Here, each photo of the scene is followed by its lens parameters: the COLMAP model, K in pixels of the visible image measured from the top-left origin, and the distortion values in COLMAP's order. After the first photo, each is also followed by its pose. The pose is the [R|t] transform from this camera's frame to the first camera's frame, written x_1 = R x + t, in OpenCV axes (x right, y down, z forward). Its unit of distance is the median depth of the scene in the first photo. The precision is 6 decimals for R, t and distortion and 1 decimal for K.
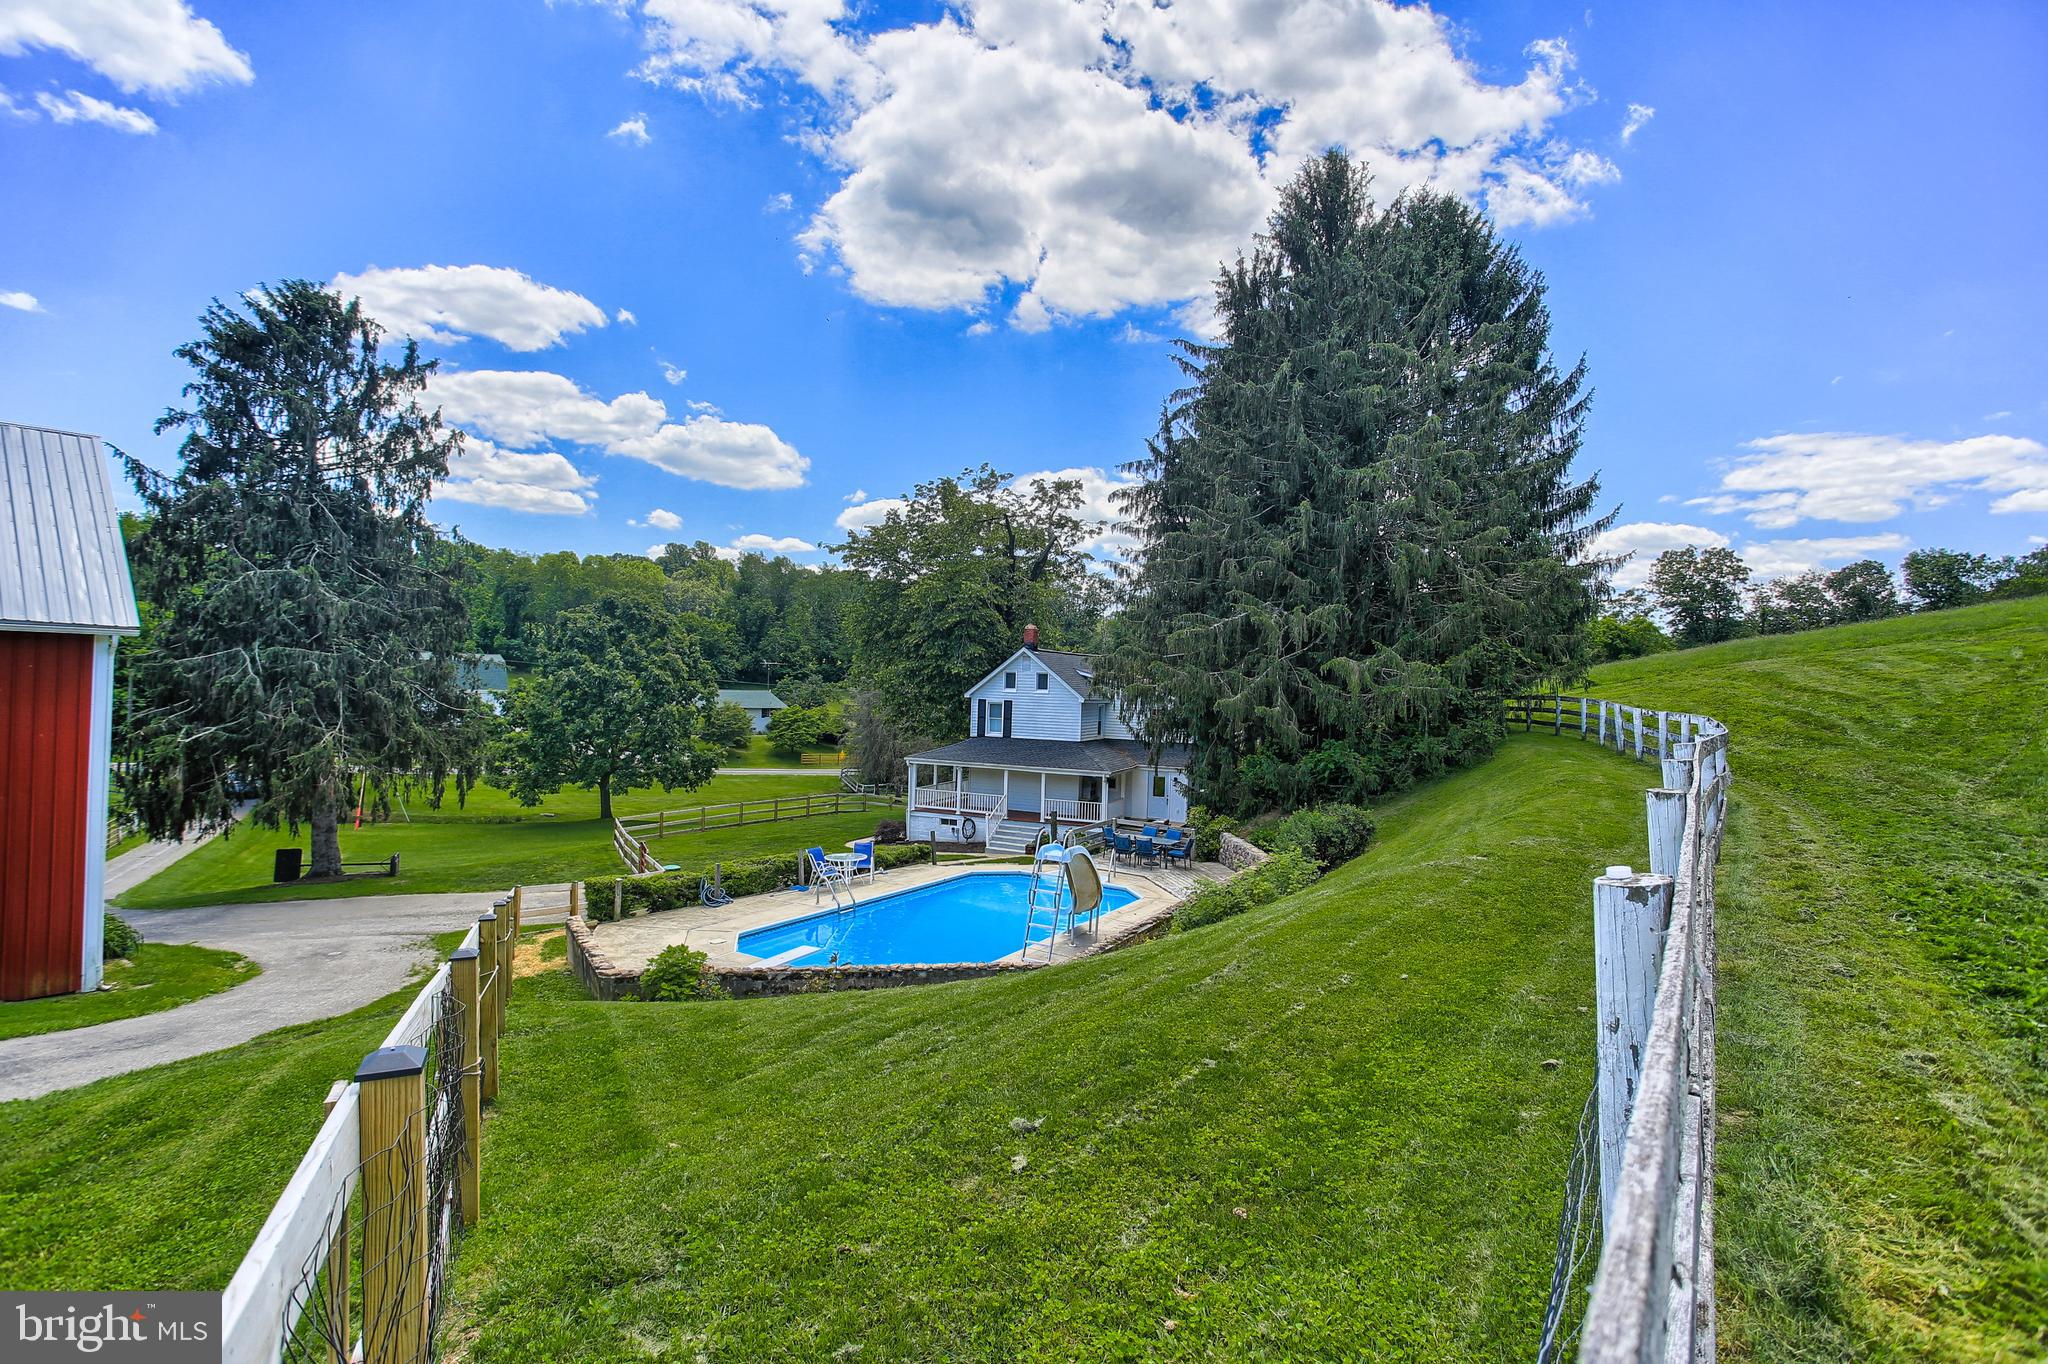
lens RADIAL K [[987.1, 0, 1024.0], [0, 987.1, 682.0], [0, 0, 1]] dist [-0.056834, 0.037879]
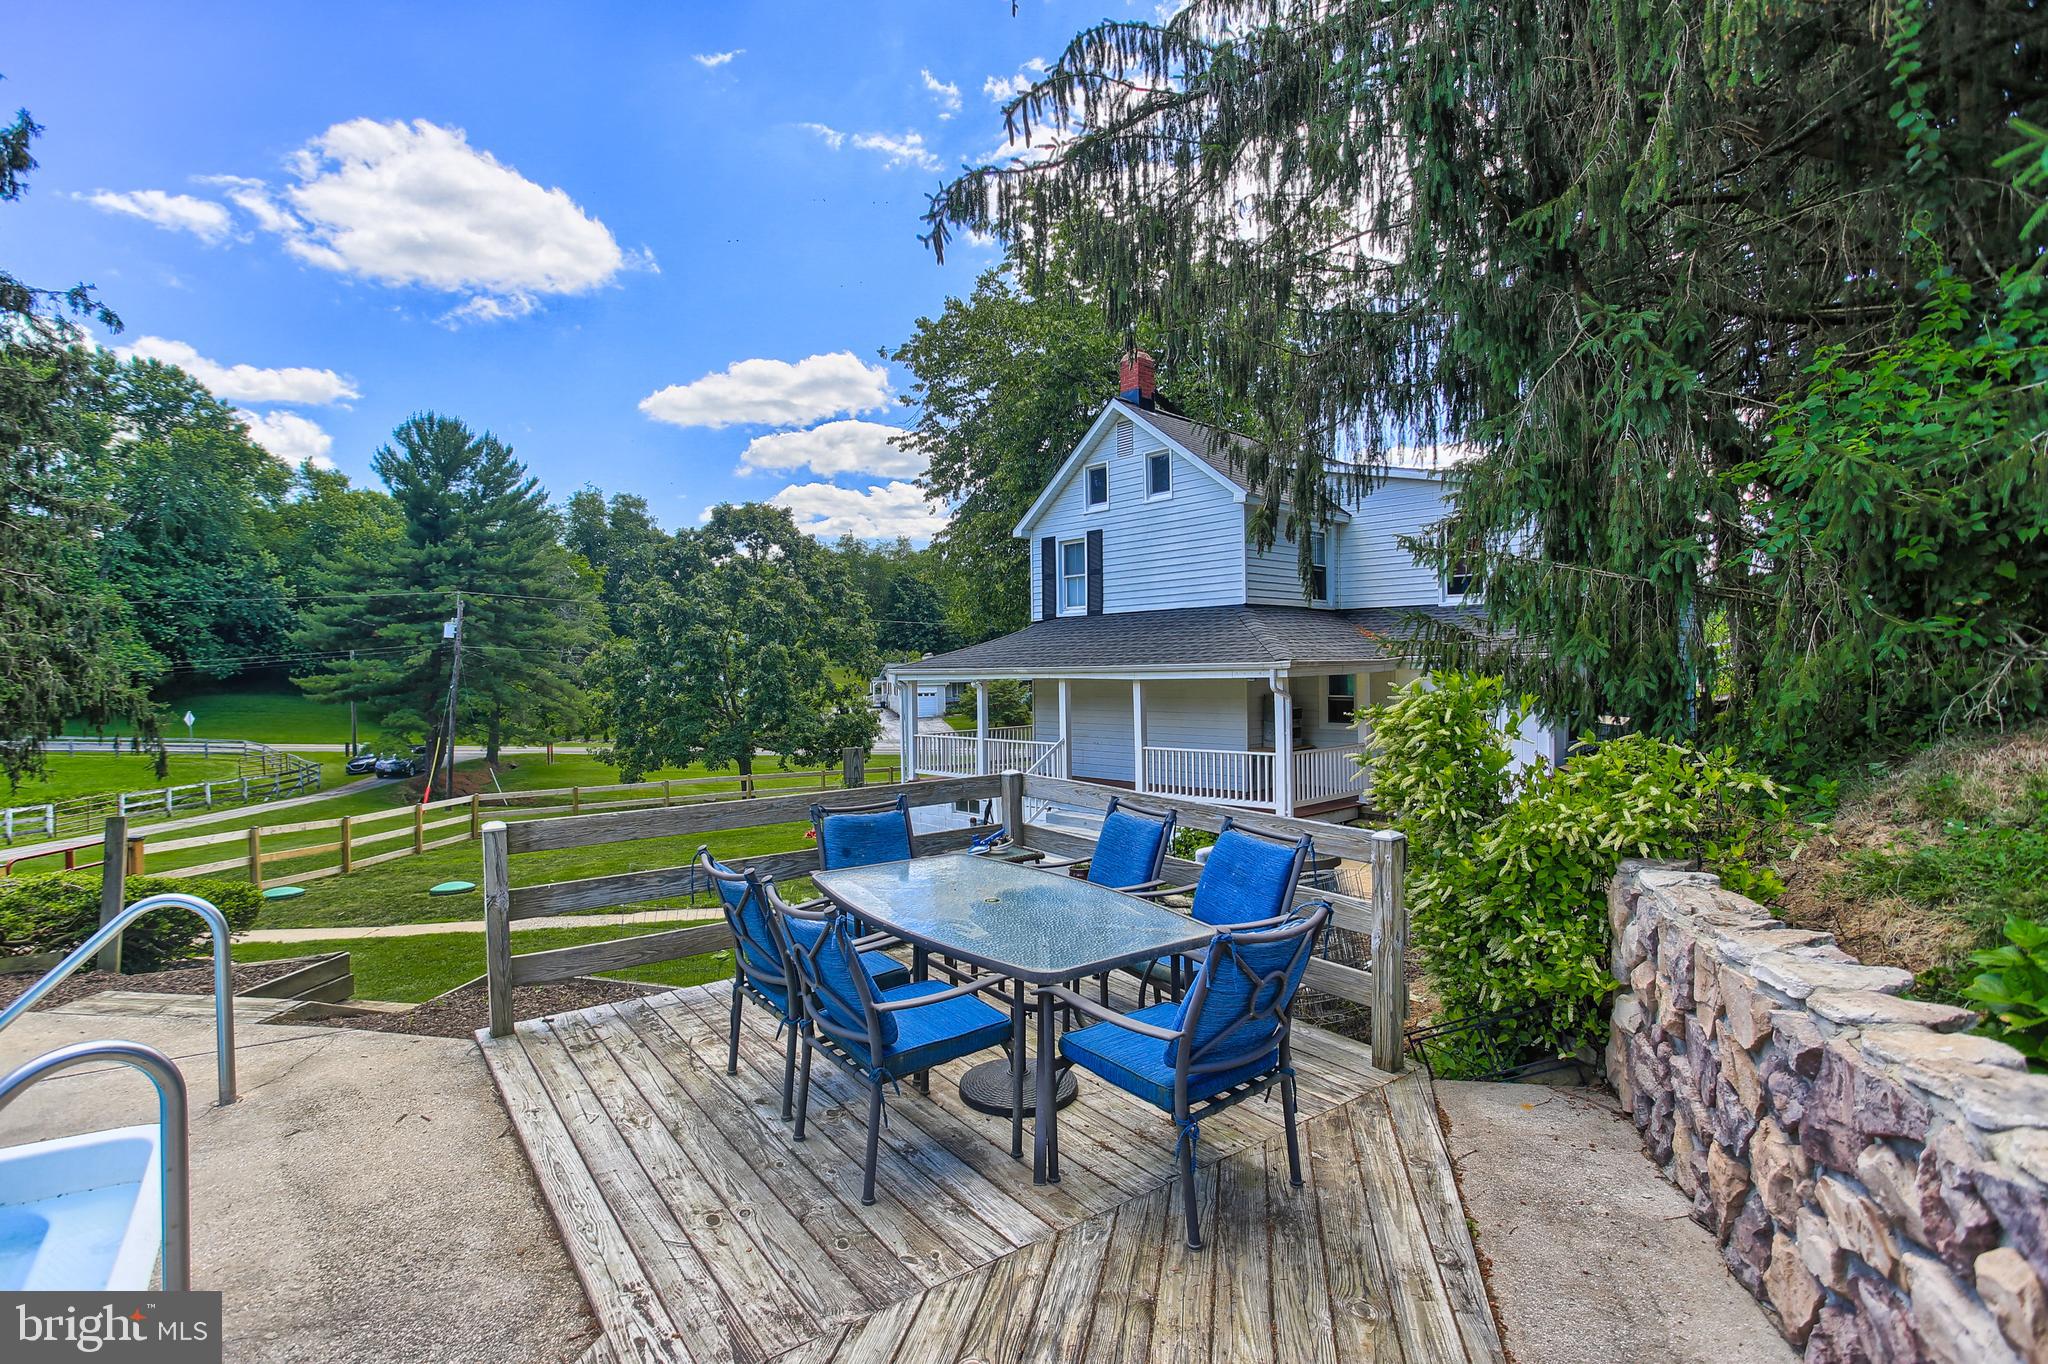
lens RADIAL K [[978.1, 0, 1010.3], [0, 978.1, 675.5], [0, 0, 1]] dist [-0.028191, 0.000922]
pose [[0.915486, -0.039015, -0.400454, 0.119679], [0.037617, 0.999228, -0.011356, 0.085018], [0.400588, -0.004668, 0.916247, 0.571490]]
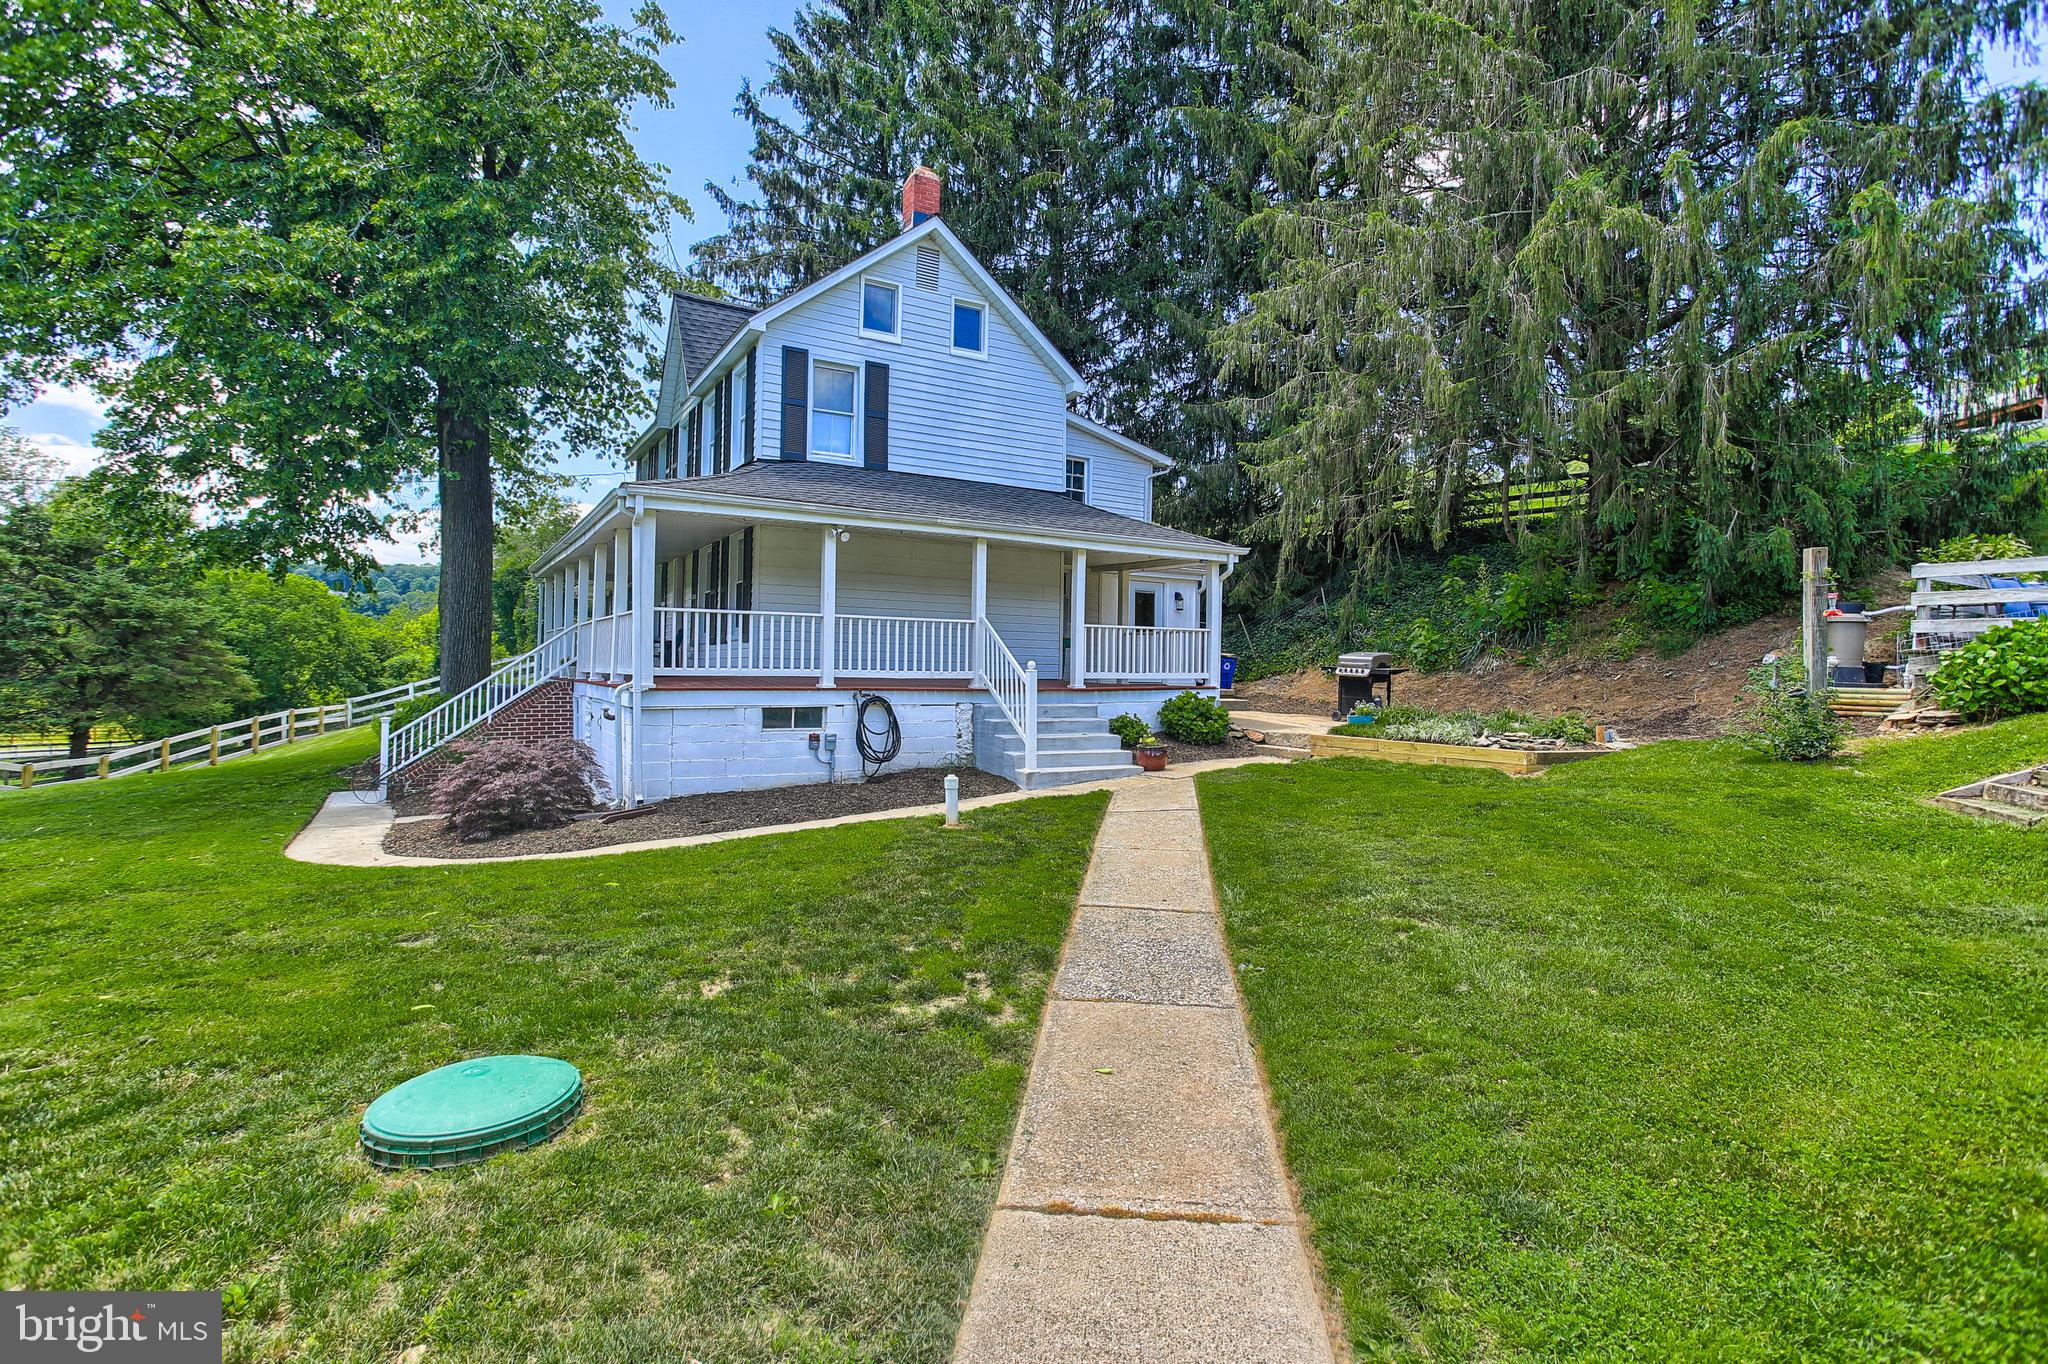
lens RADIAL K [[987.1, 0, 1024.0], [0, 987.1, 682.0], [0, 0, 1]] dist [-0.056834, 0.037879]
pose [[0.544898, -0.021721, 0.838221, -0.272439], [0.005473, 0.999735, 0.022349, 0.120485], [-0.838484, -0.007590, 0.544873, 0.753322]]
